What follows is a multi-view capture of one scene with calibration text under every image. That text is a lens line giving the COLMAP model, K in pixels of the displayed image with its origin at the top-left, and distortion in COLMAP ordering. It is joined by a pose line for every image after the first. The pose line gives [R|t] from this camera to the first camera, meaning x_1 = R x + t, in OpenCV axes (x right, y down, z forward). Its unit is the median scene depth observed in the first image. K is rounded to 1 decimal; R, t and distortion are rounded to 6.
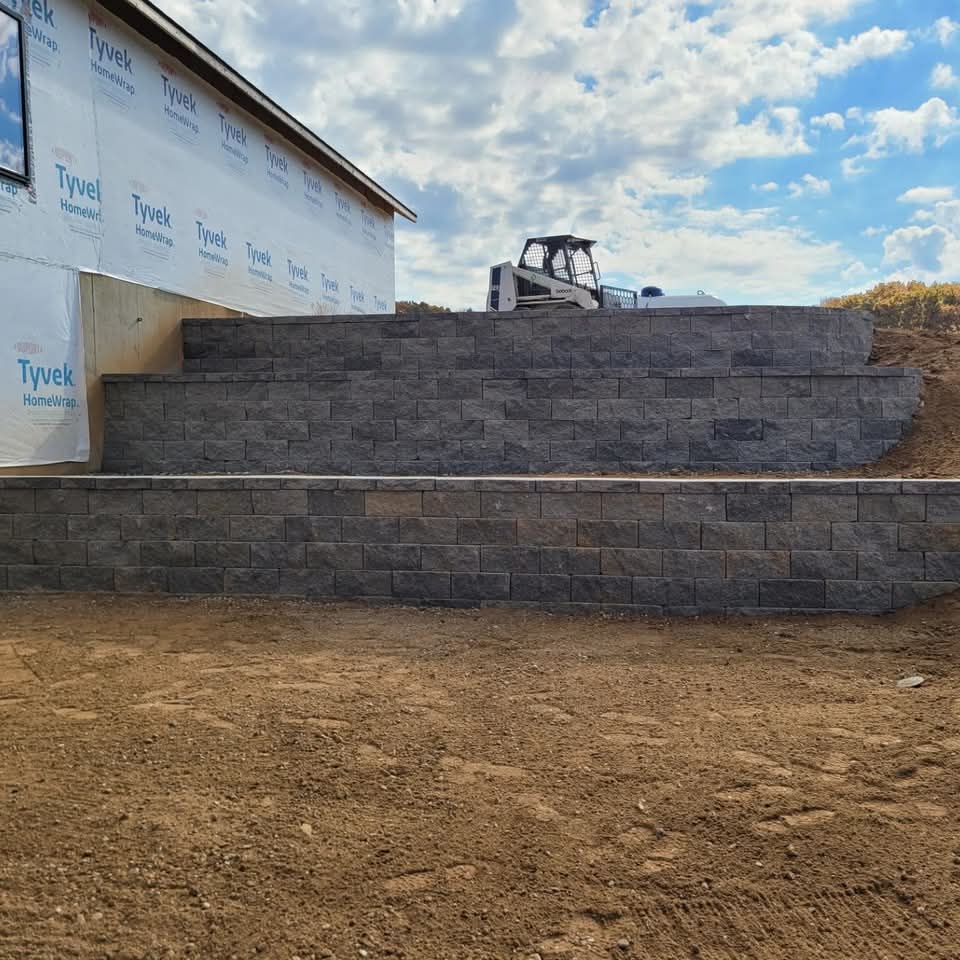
lens RADIAL K [[975.7, 0, 480.0], [0, 975.7, 480.0], [0, 0, 1]] dist [0.052124, 0.013028]
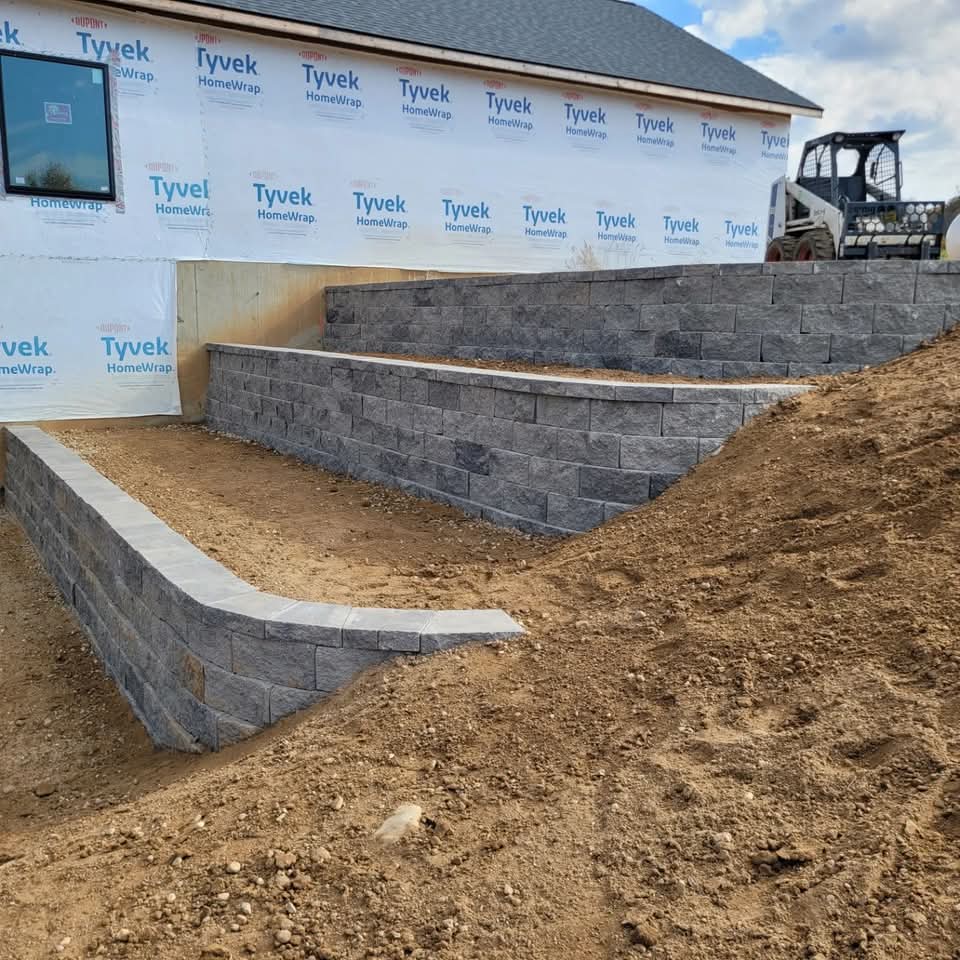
lens RADIAL K [[922.5, 0, 449.1], [0, 922.5, 480.1], [0, 0, 1]] dist [0.057171, -0.005324]
pose [[0.642769, 0.142773, -0.752638, 0.711986], [-0.050998, 0.988275, 0.143919, -0.122034], [0.764361, -0.054124, 0.642513, 0.484318]]
